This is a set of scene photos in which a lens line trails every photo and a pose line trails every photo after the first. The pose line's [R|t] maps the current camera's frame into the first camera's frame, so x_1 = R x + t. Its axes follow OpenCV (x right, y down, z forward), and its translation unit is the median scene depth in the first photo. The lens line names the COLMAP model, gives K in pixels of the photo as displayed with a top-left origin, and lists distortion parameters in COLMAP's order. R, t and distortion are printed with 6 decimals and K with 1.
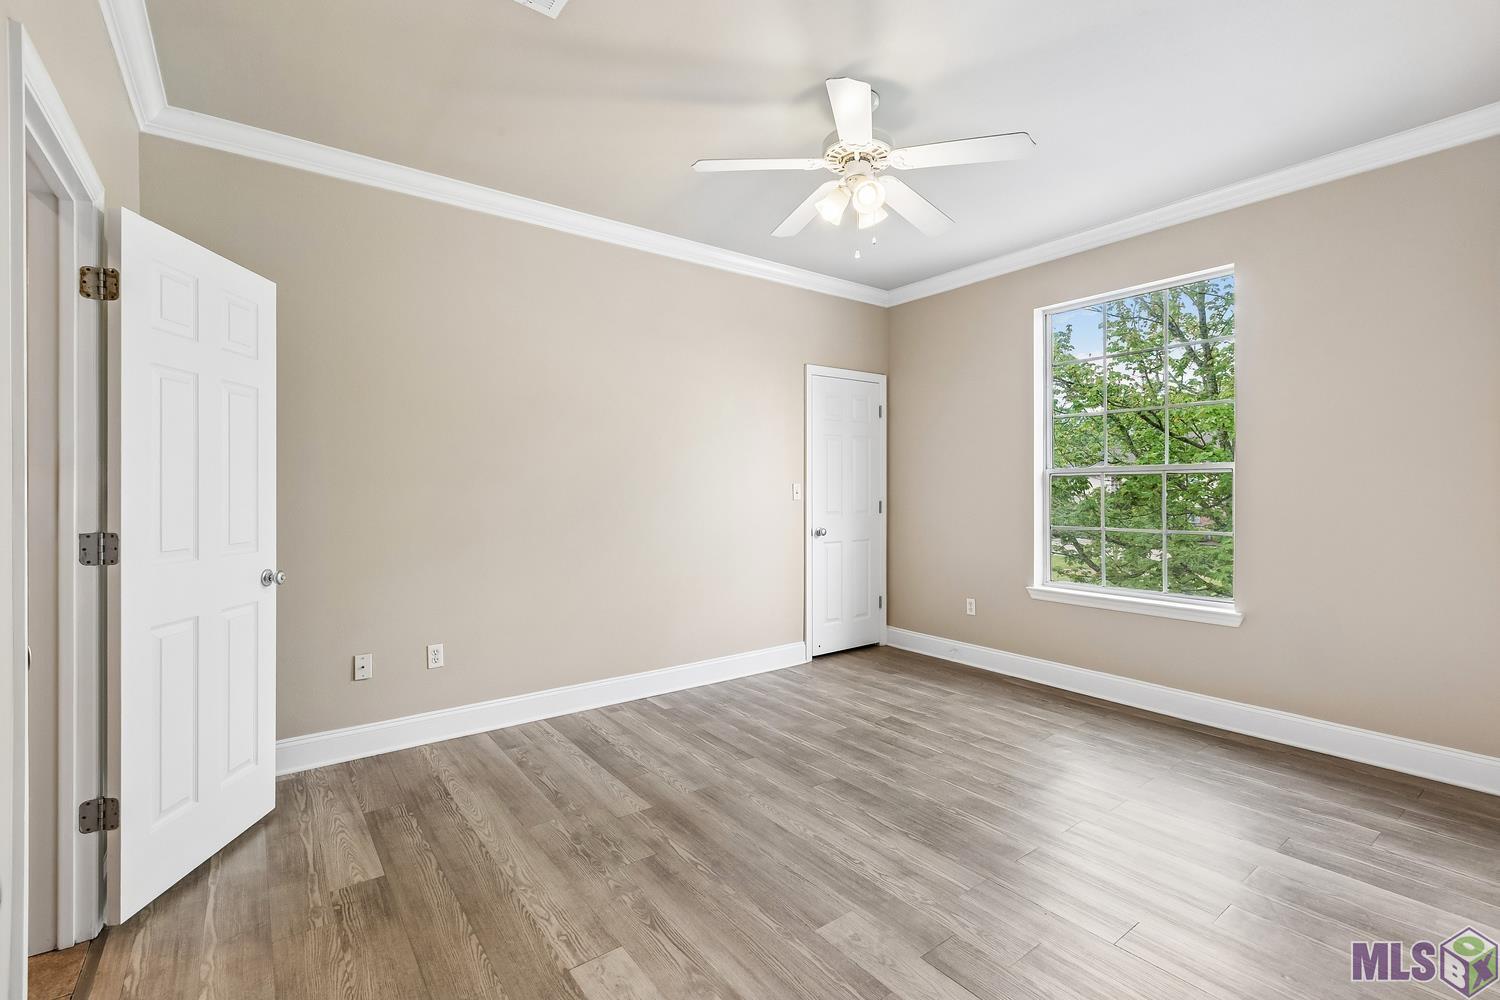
lens RADIAL K [[667.1, 0, 733.7], [0, 667.1, 495.2], [0, 0, 1]] dist [0.002179, -0.000045]
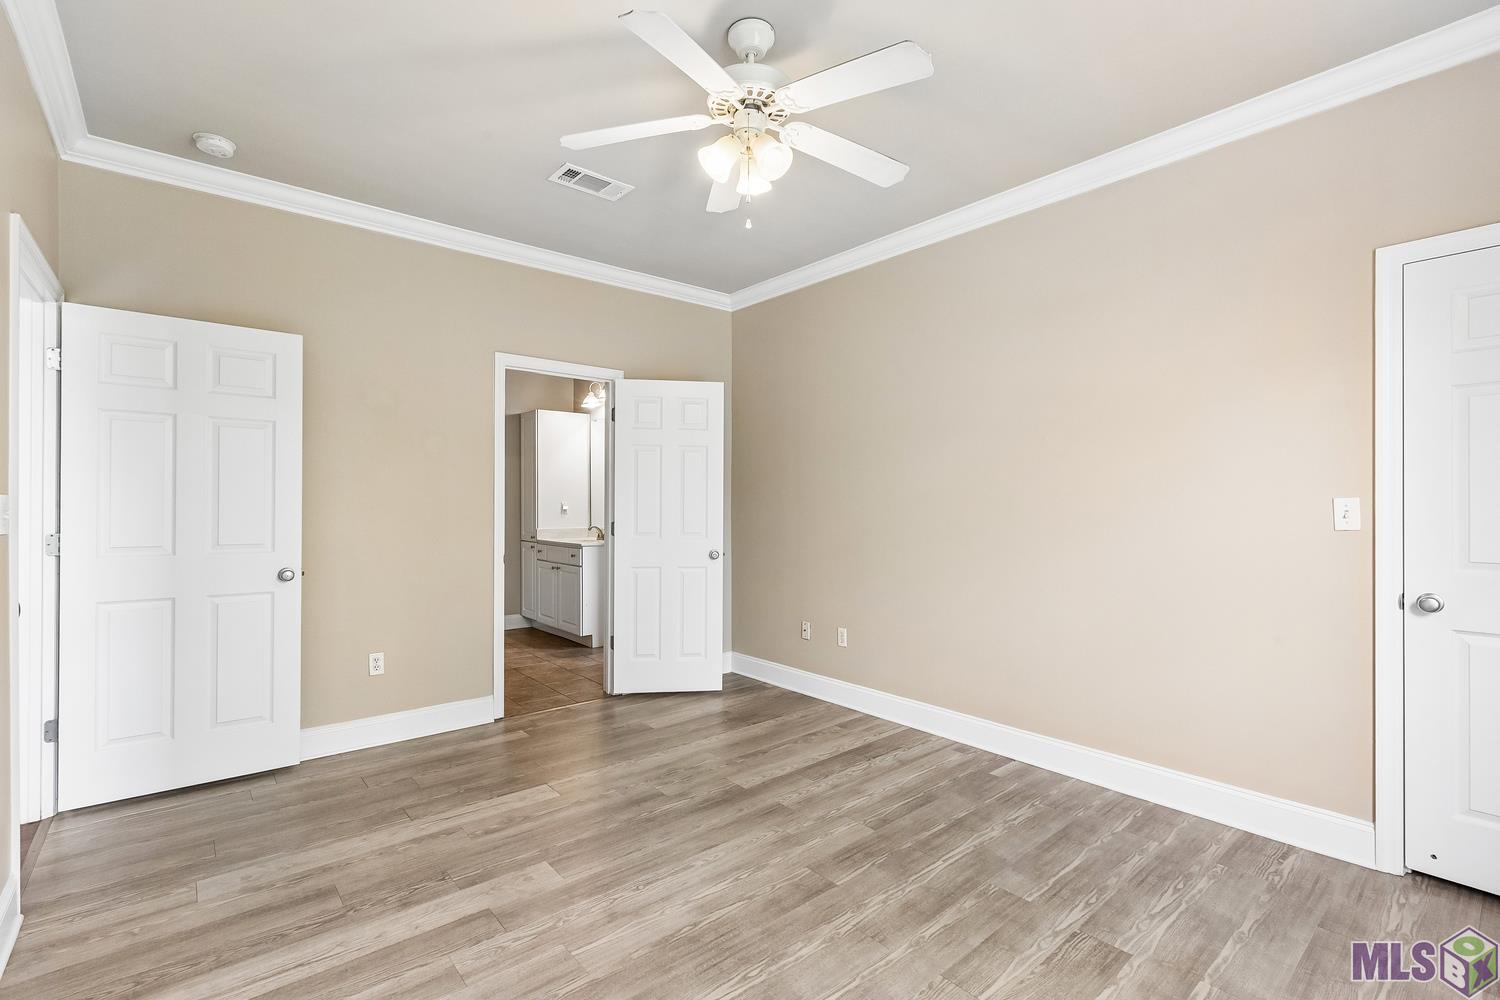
lens RADIAL K [[668.8, 0, 750.0], [0, 668.8, 500.0], [0, 0, 1]] dist [0.000243, 0.000124]
pose [[0.070897, -0.000918, -0.997483, 0.813646], [-0.012206, 0.999924, -0.001788, -0.012014], [0.997409, 0.012302, 0.070880, 0.751949]]
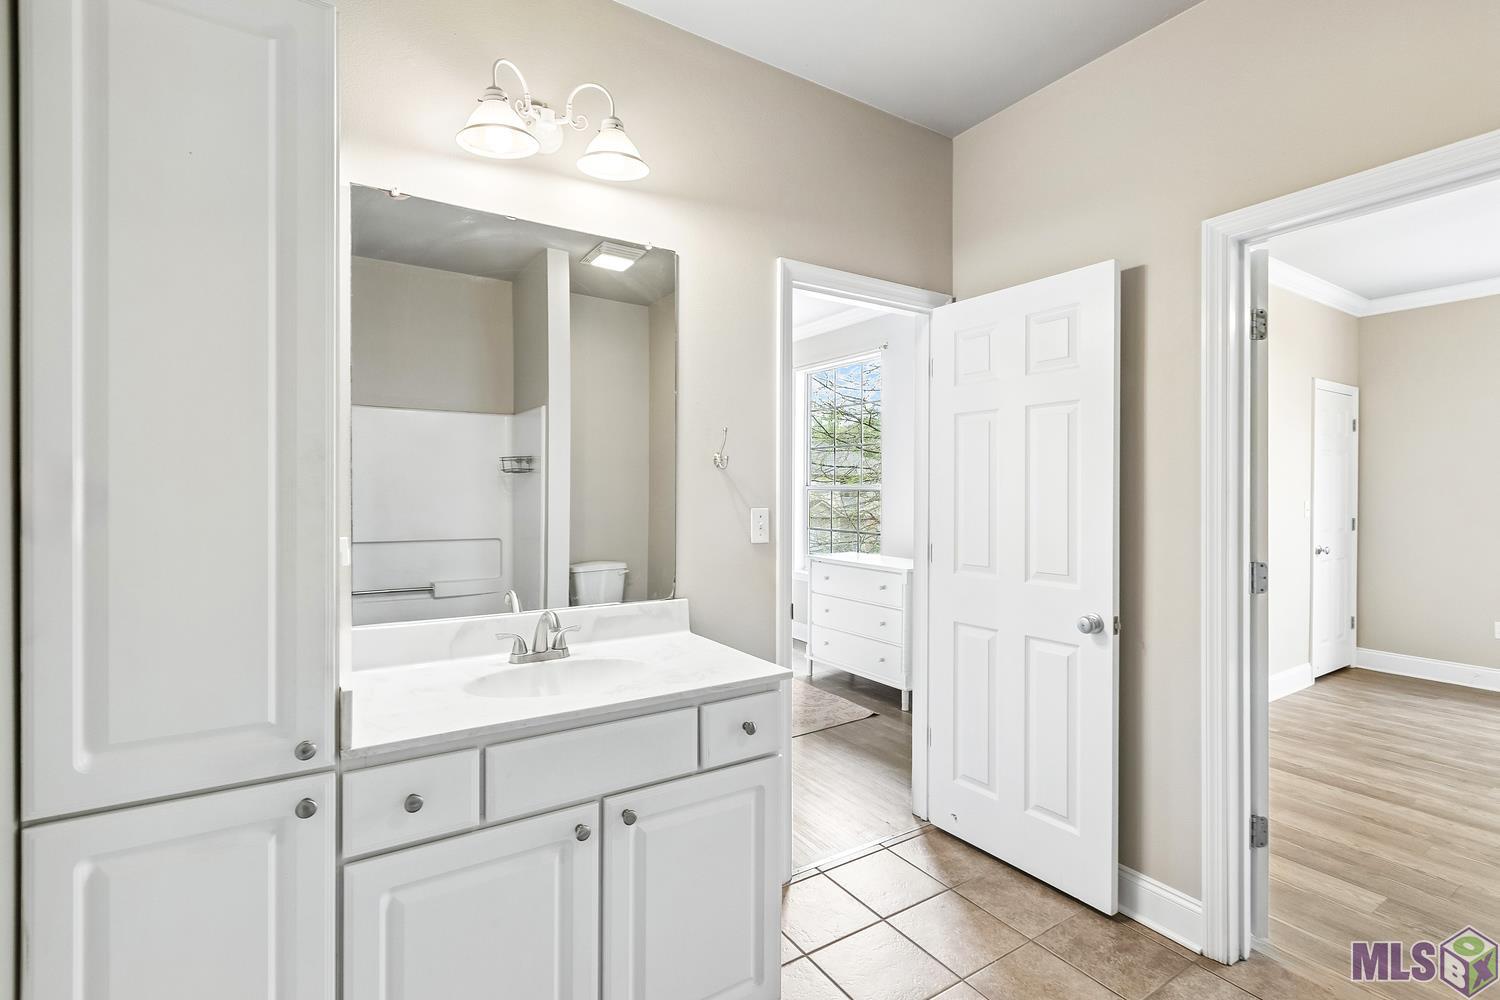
lens RADIAL K [[687.3, 0, 736.3], [0, 687.3, 500.6], [0, 0, 1]] dist [0.000297, 0.000340]
pose [[0.998307, 0.004188, -0.058011, -0.982000], [-0.004130, 0.999991, 0.001118, -0.022470], [0.058016, -0.000877, 0.998315, -0.069669]]
